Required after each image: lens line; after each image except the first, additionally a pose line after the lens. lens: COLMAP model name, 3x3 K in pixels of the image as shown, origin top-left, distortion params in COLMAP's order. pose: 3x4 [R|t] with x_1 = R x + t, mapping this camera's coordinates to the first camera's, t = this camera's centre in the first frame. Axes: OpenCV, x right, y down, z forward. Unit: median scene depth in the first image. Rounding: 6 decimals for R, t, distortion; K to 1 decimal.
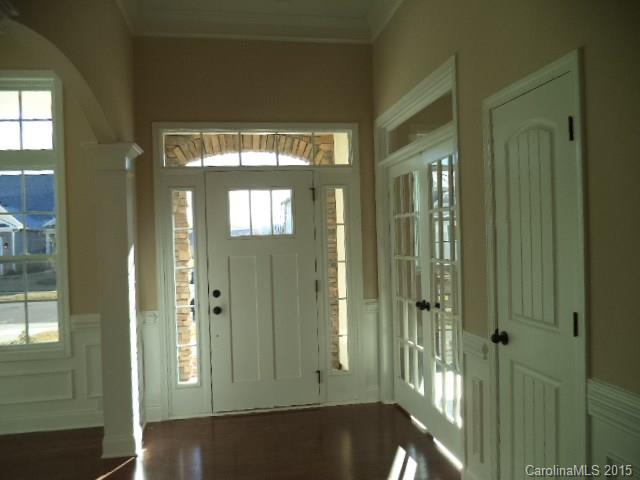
lens RADIAL K [[525.2, 0, 320.0], [0, 525.2, 240.0], [0, 0, 1]] dist [-0.013703, -0.009219]
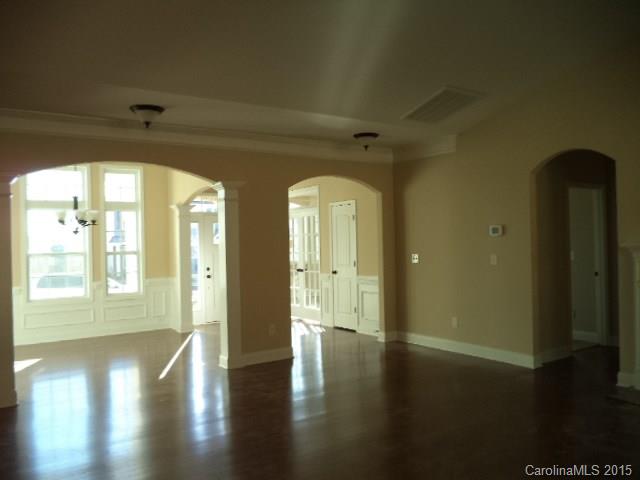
lens RADIAL K [[525.2, 0, 320.0], [0, 525.2, 240.0], [0, 0, 1]] dist [-0.013703, -0.009219]
pose [[0.917969, 0.012126, 0.396467, -0.883840], [-0.001180, 0.999612, -0.027839, 0.054801], [-0.396651, 0.025088, 0.917627, -1.697735]]
